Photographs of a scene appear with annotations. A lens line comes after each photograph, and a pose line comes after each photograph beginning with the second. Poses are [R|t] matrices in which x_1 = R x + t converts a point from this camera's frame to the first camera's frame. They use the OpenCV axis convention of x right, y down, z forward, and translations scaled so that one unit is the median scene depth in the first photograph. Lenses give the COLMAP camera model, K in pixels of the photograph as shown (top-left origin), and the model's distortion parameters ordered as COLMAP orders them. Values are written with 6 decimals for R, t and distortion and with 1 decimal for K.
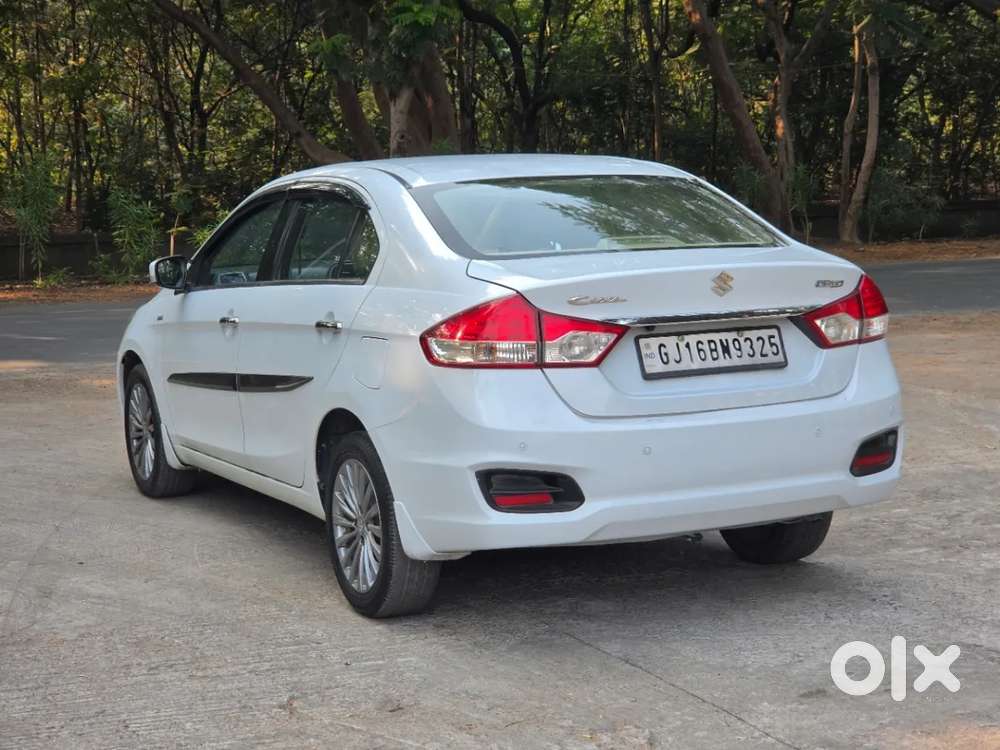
lens RADIAL K [[1880.7, 0, 500.0], [0, 1880.7, 375.0], [0, 0, 1]] dist [-0.000177, 0.467379]
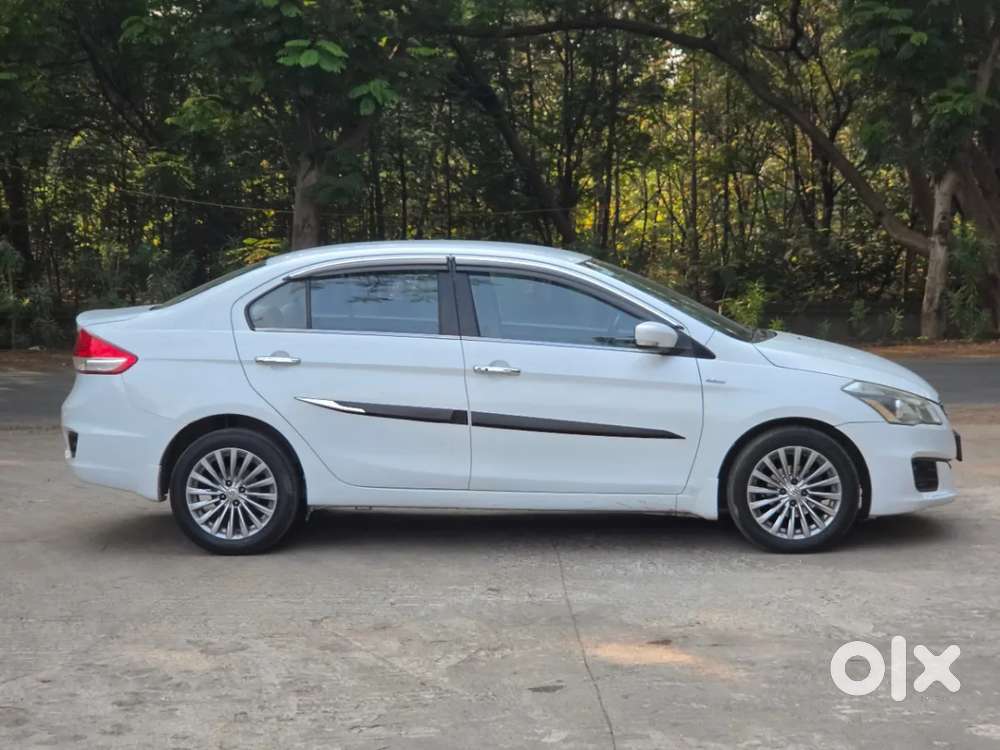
lens RADIAL K [[1880.7, 0, 500.0], [0, 1880.7, 375.0], [0, 0, 1]] dist [-0.000177, 0.467379]
pose [[0.929059, 0.040442, -0.367714, 0.479820], [-0.054689, 0.998099, -0.028403, 0.016724], [0.365866, 0.046498, 0.929505, -0.255571]]
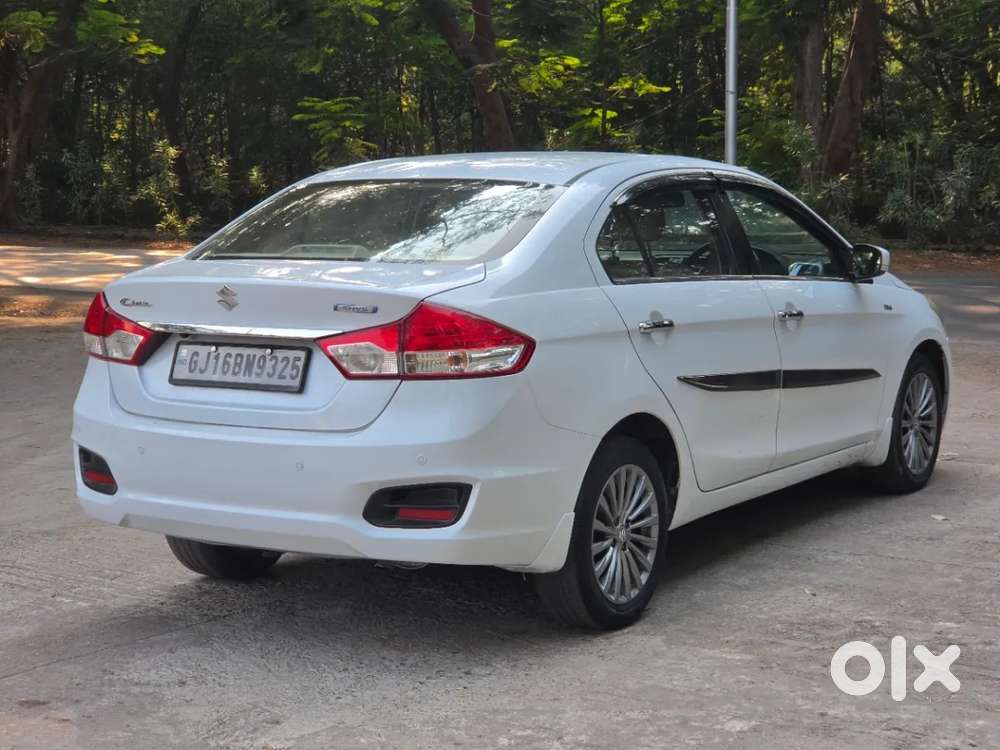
lens RADIAL K [[1880.7, 0, 500.0], [0, 1880.7, 375.0], [0, 0, 1]] dist [-0.000177, 0.467379]
pose [[0.519624, 0.115432, -0.846562, 0.986734], [-0.096588, 0.992416, 0.076034, -0.092943], [0.848918, 0.042258, 0.526832, 0.583757]]
